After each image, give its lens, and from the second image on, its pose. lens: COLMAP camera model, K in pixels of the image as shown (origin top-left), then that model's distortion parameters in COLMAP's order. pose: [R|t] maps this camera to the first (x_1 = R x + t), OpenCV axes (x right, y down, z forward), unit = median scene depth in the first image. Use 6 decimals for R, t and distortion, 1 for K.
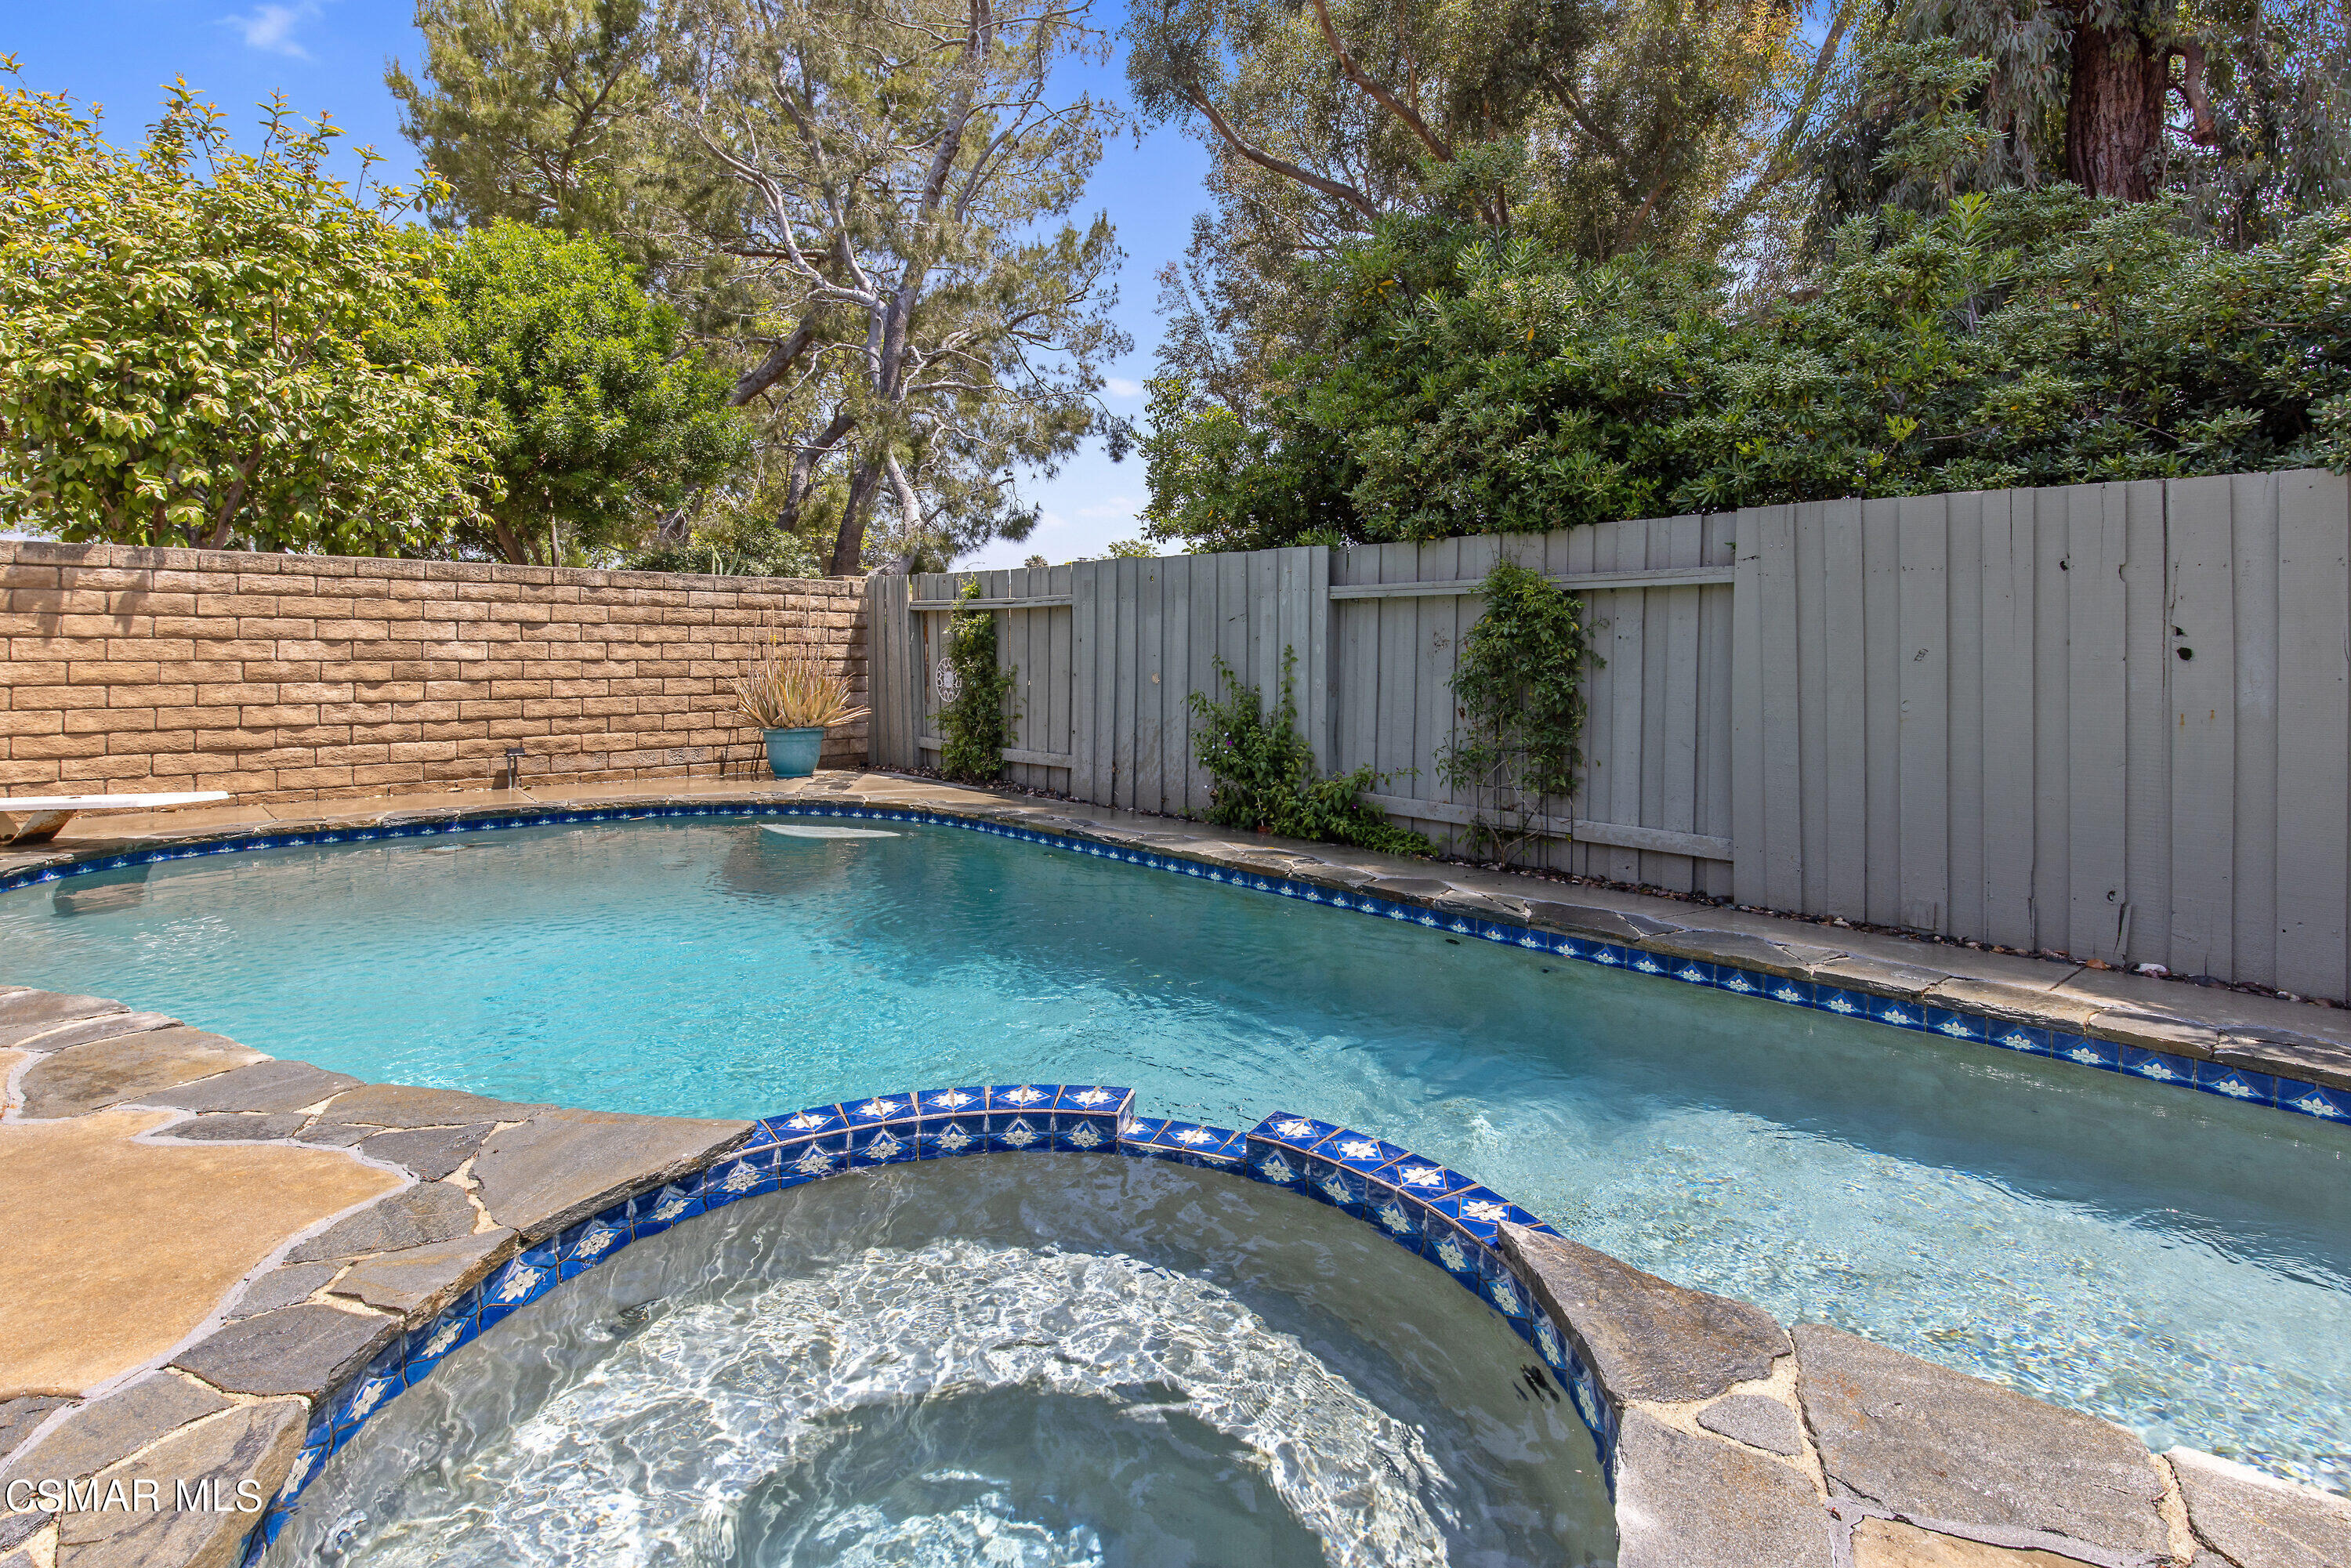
lens RADIAL K [[1064.0, 0, 1239.6], [0, 1064.0, 639.2], [0, 0, 1]] dist [0.004354, -0.001361]
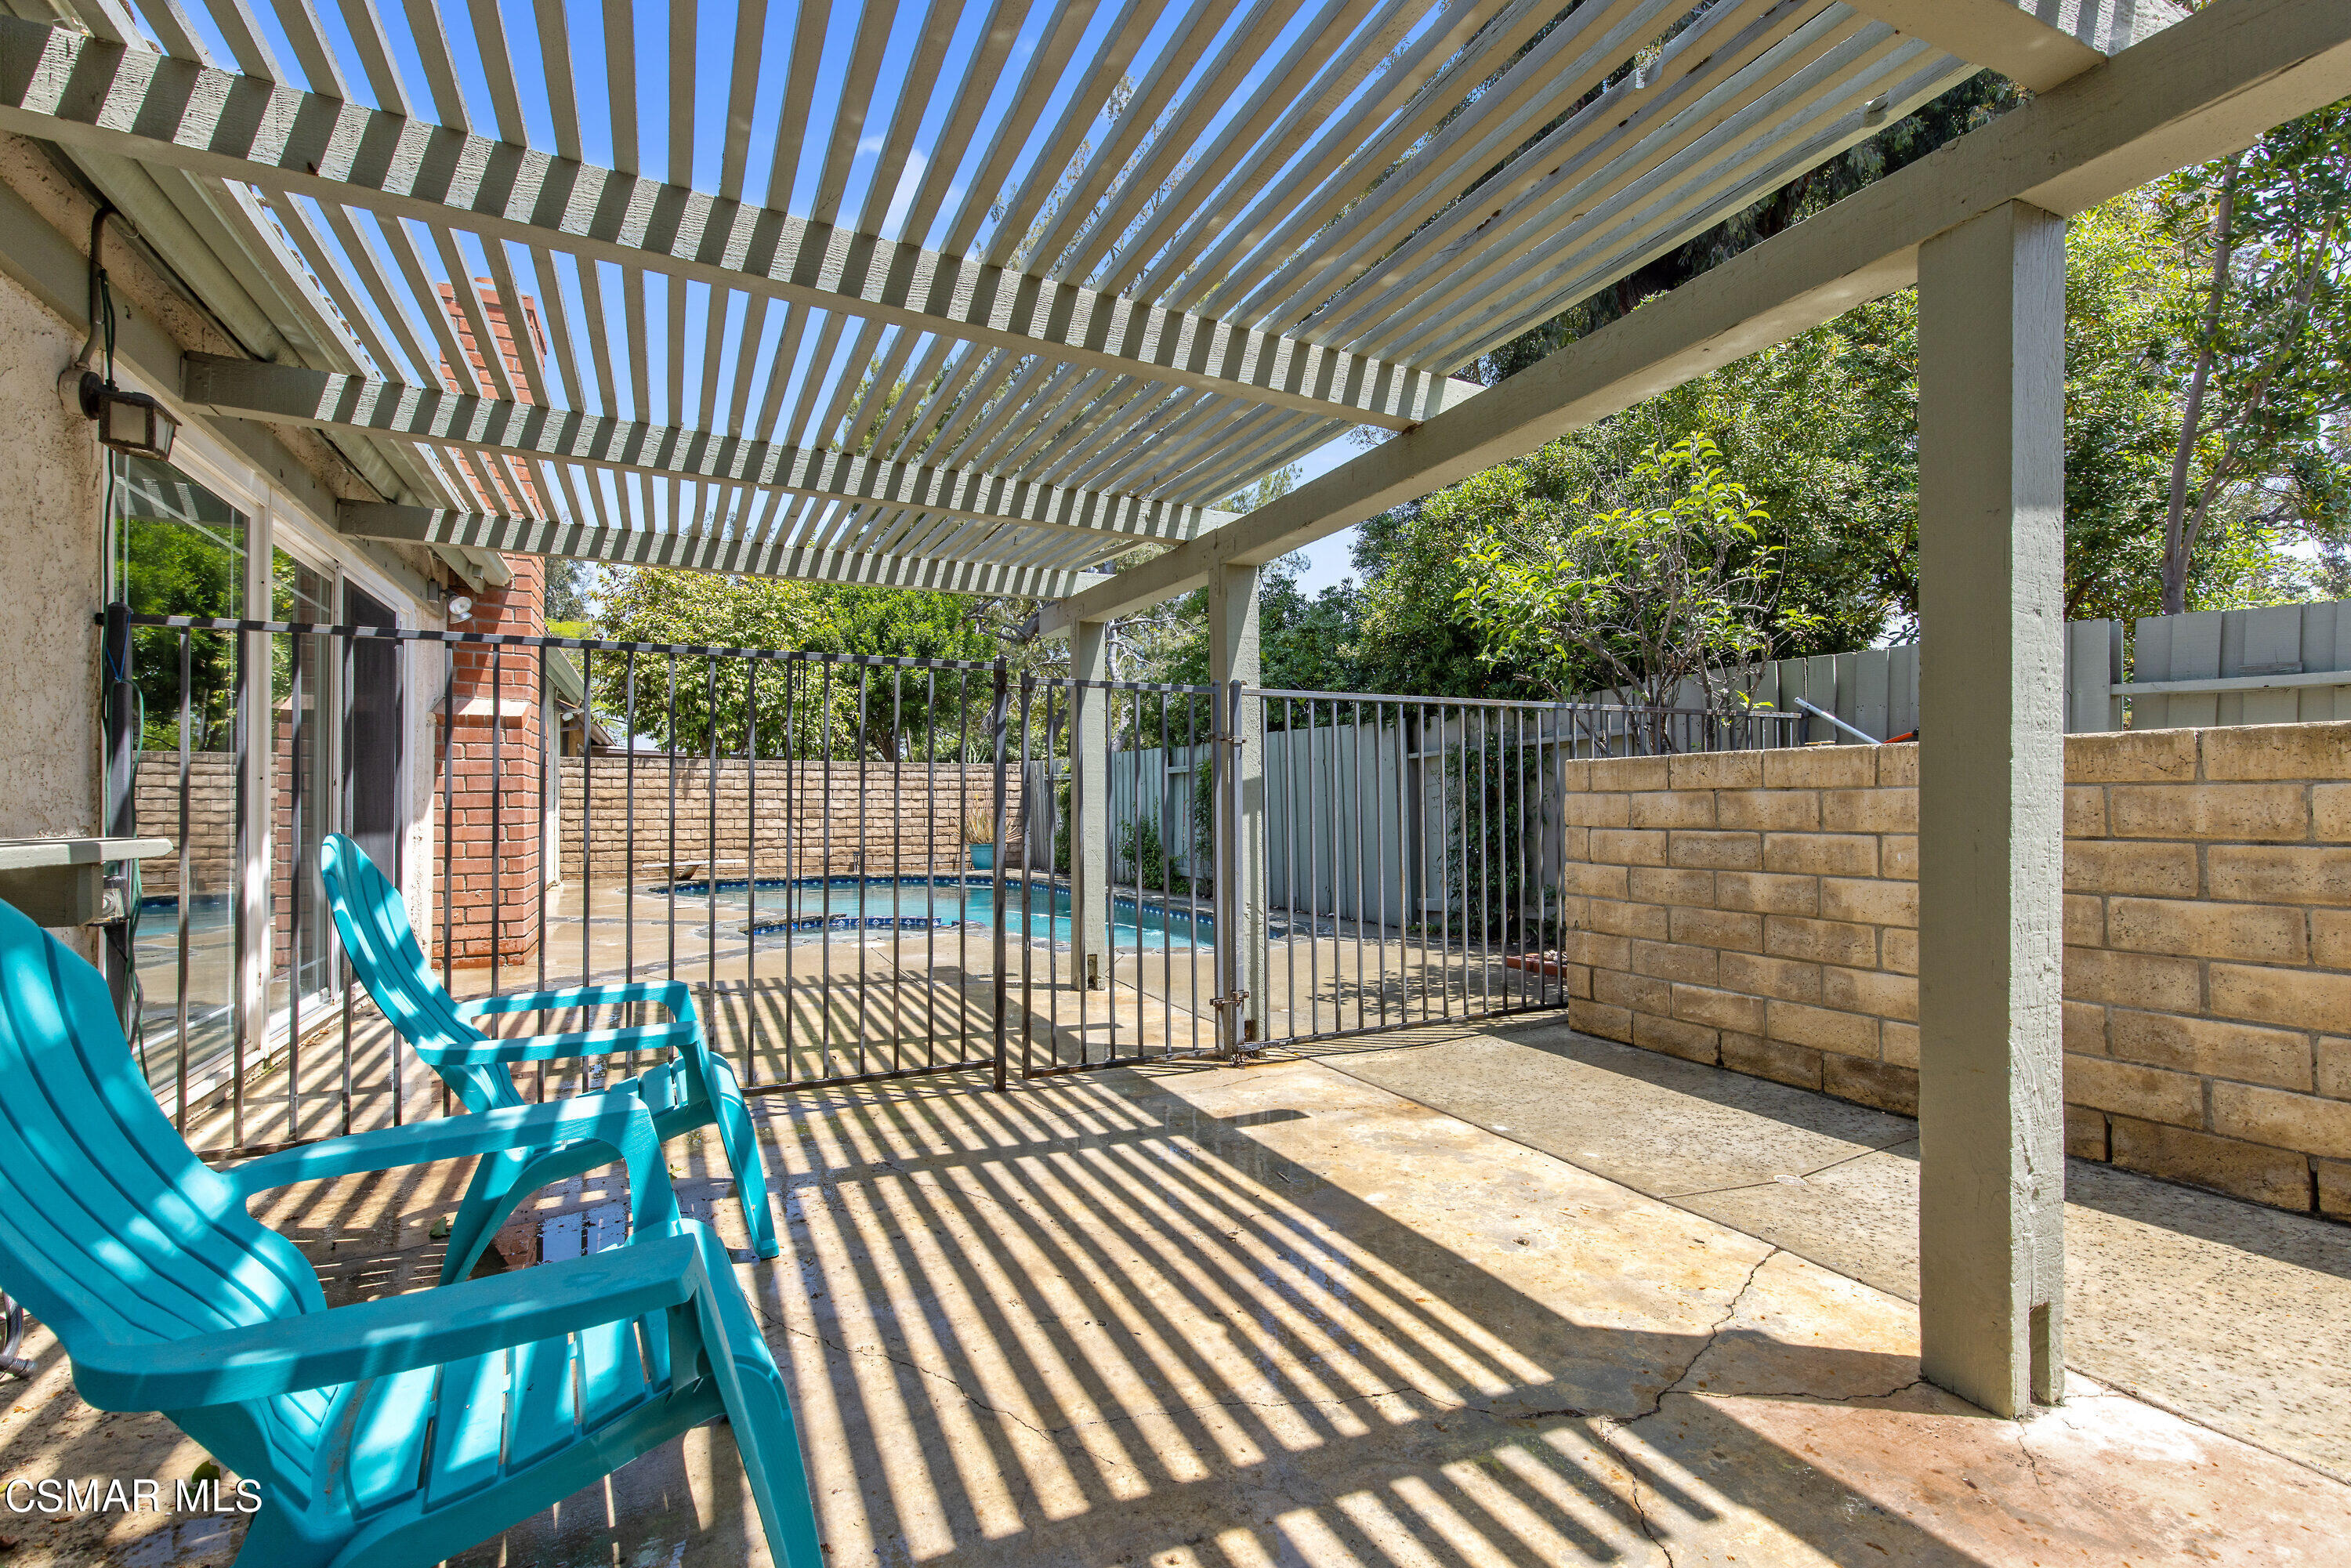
lens RADIAL K [[1064.0, 0, 1165.8], [0, 1064.0, 795.3], [0, 0, 1]] dist [0.004354, -0.001361]
pose [[0.920335, -0.013335, -0.390905, 0.714194], [0.013112, 0.999909, -0.003241, 0.009796], [0.390912, -0.002143, 0.920425, -0.689324]]
